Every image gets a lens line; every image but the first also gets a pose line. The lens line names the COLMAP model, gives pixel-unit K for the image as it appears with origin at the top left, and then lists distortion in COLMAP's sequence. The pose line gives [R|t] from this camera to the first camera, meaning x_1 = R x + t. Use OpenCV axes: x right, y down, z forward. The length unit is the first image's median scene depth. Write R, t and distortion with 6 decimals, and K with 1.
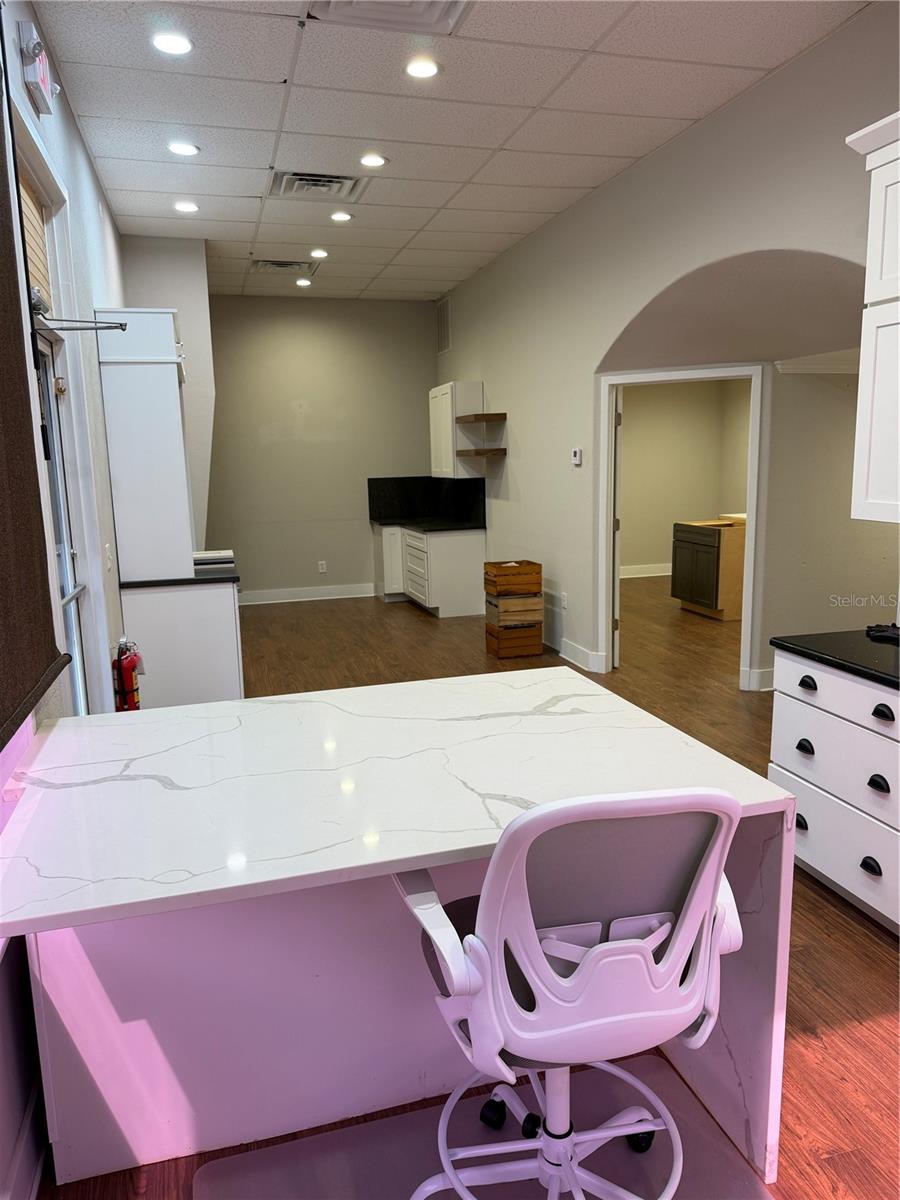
lens RADIAL K [[838.0, 0, 444.0], [0, 838.0, 601.1], [0, 0, 1]] dist [0.069690, -0.079701]
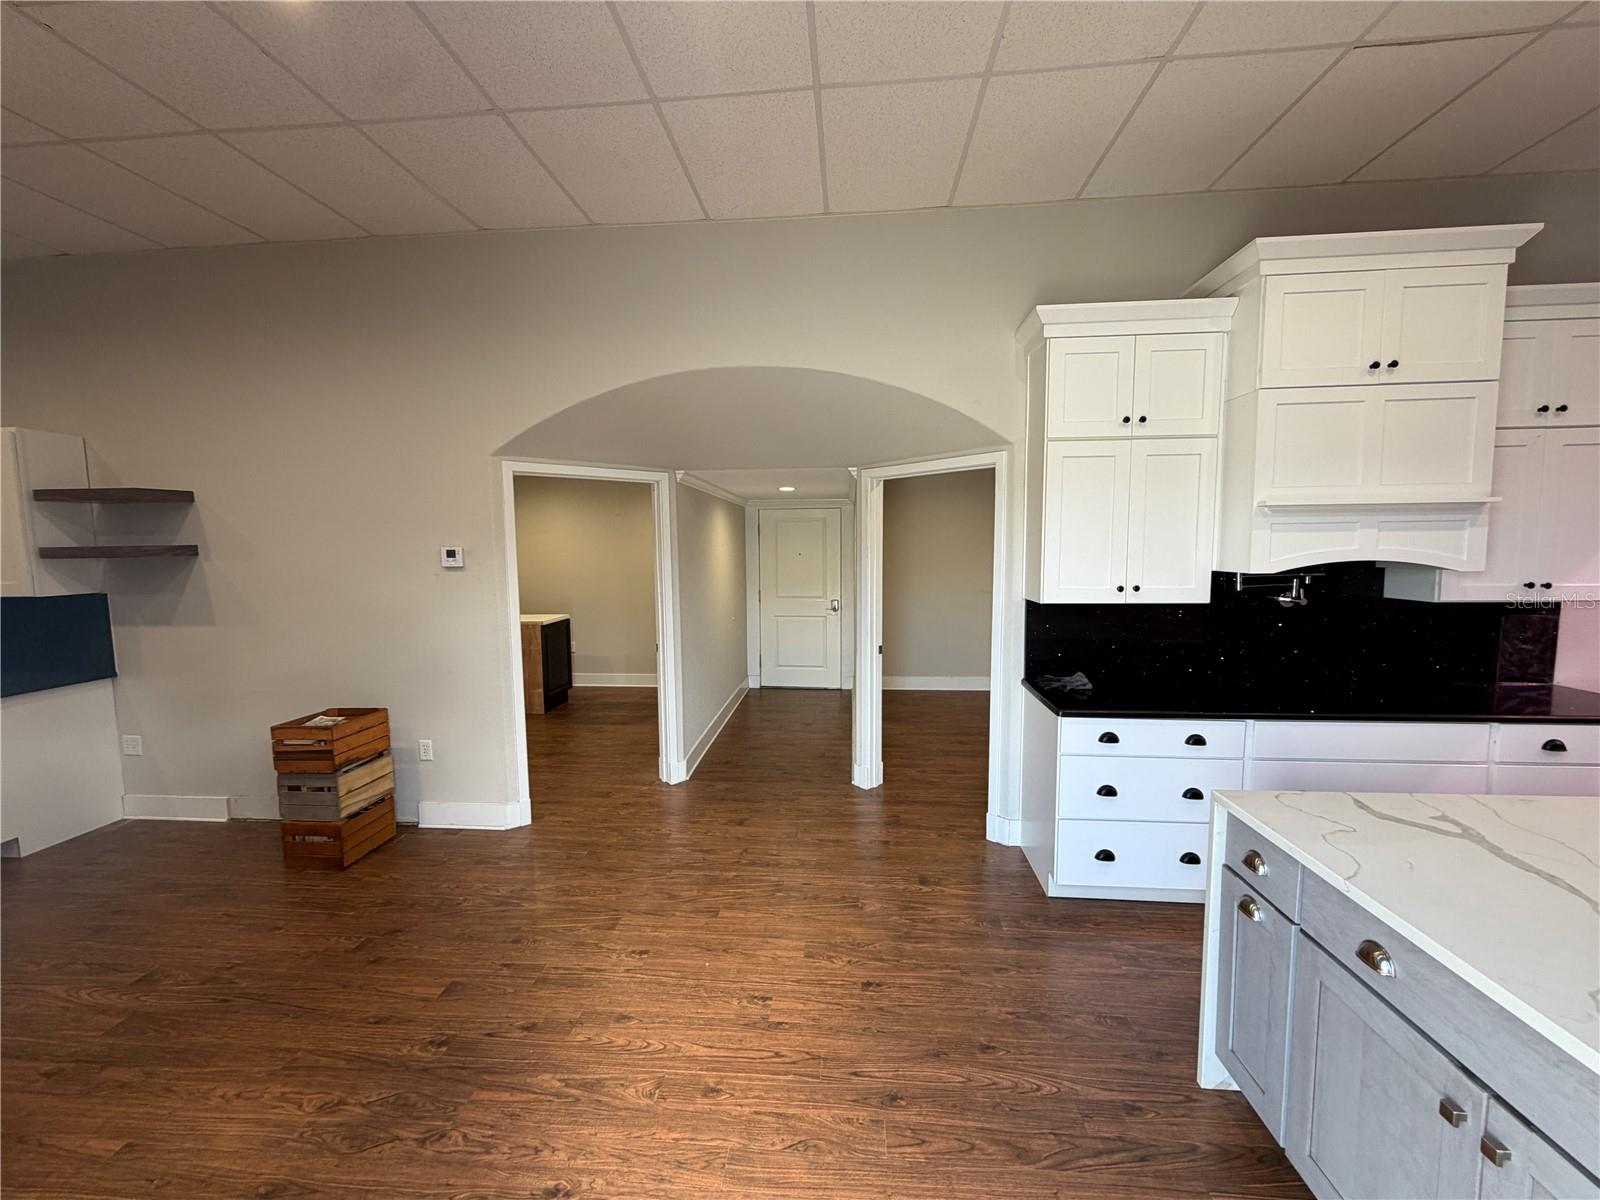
lens RADIAL K [[637.5, 0, 796.5], [0, 637.5, 600.1], [0, 0, 1]] dist [0.008779, -0.001803]
pose [[0.353478, -0.059249, 0.933564, -0.218738], [0.162965, 0.986631, 0.000913, -0.066326], [-0.921138, 0.151816, 0.358408, 0.406864]]
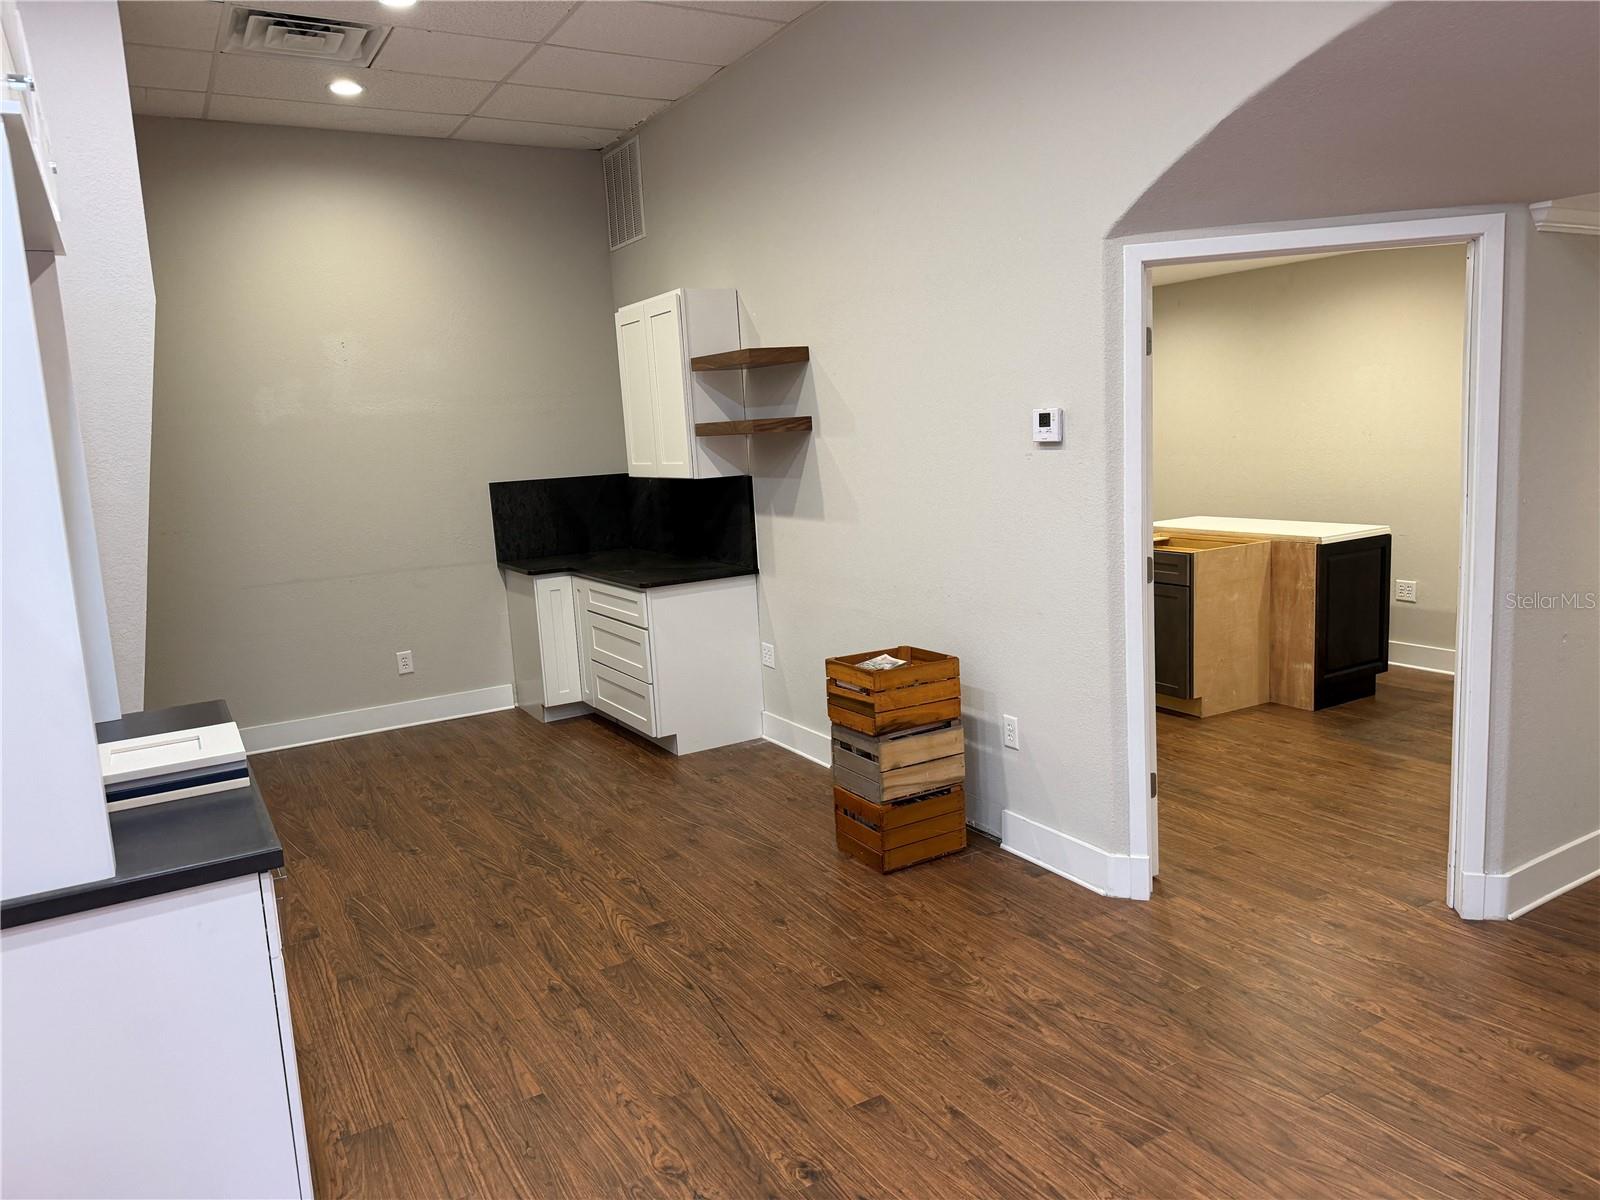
lens RADIAL K [[1117.3, 0, 806.5], [0, 1117.3, 578.1], [0, 0, 1]] dist [0.069690, -0.079701]
pose [[0.965308, -0.059493, 0.254244, -0.102267], [0.071191, 0.996774, -0.037051, -0.060442], [-0.251220, 0.053866, 0.966430, 0.355932]]
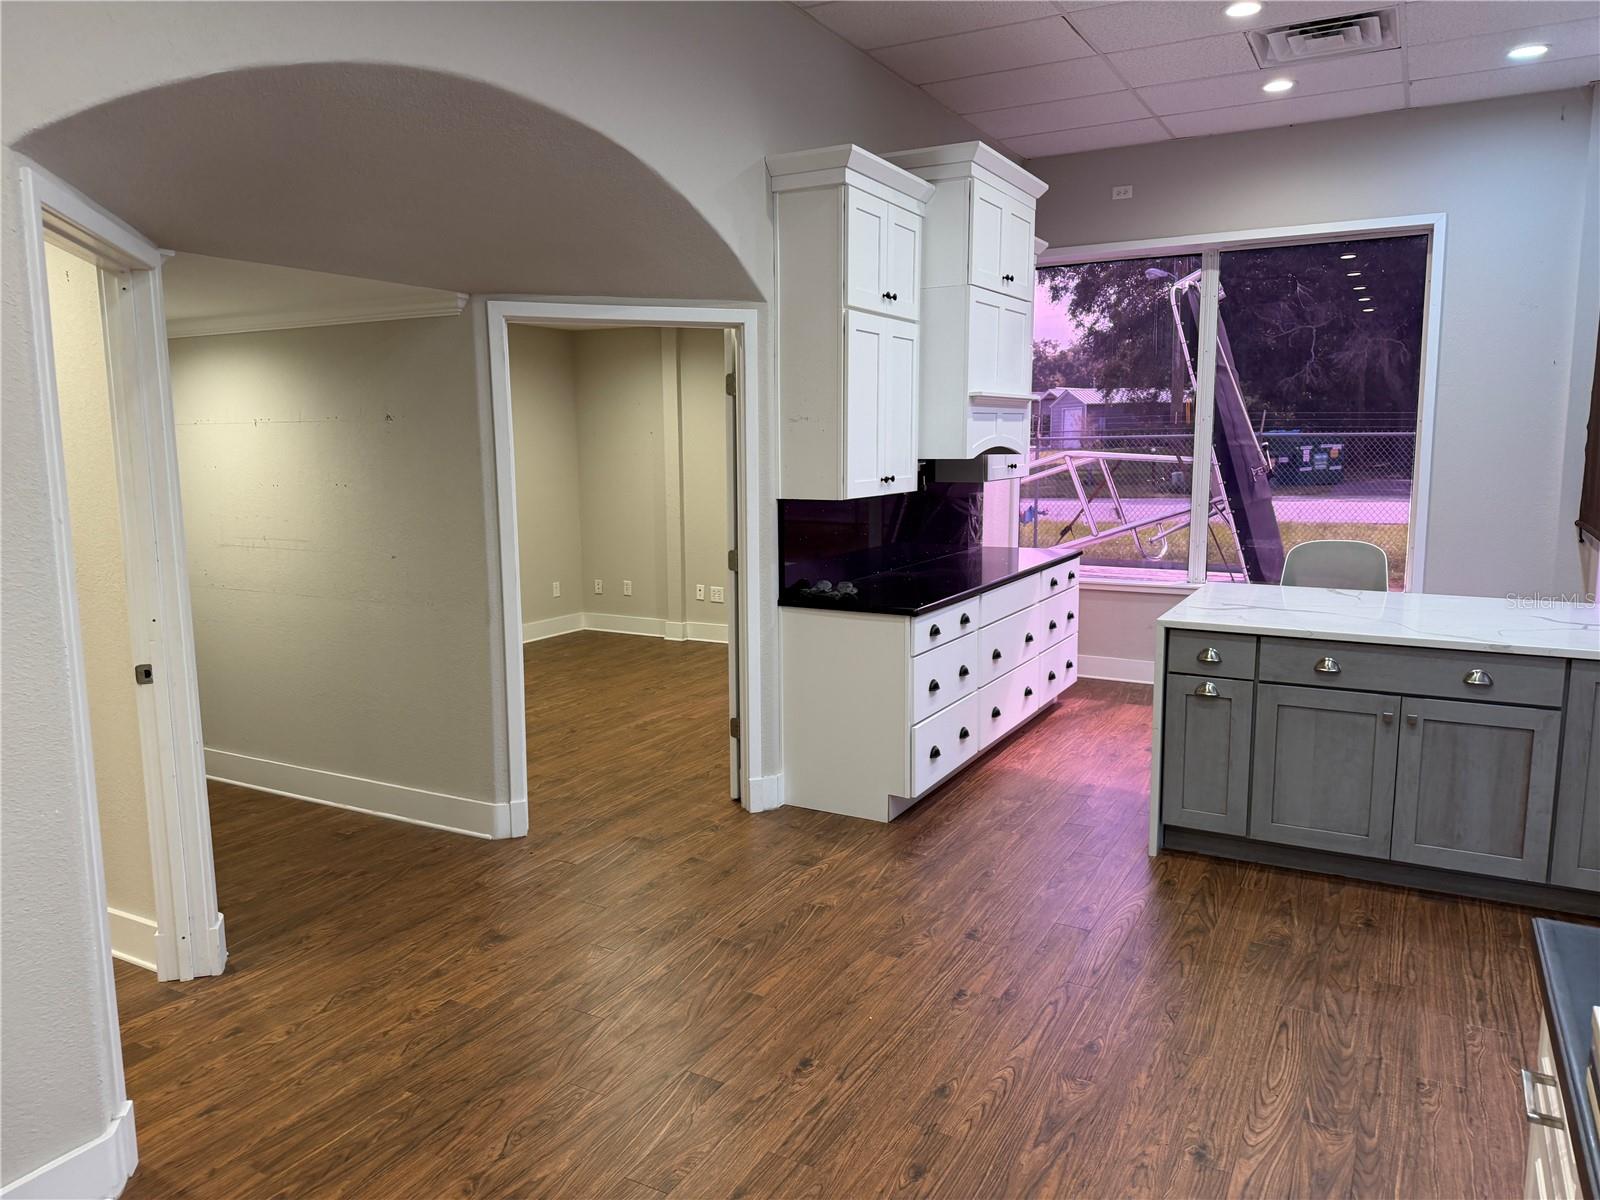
lens RADIAL K [[1117.3, 0, 772.4], [0, 1117.3, 608.5], [0, 0, 1]] dist [0.069690, -0.079701]
pose [[-0.704044, -0.078325, 0.705824, -0.194065], [0.149503, 0.955278, 0.255132, -0.139781], [-0.694241, 0.285147, -0.660849, 0.834726]]
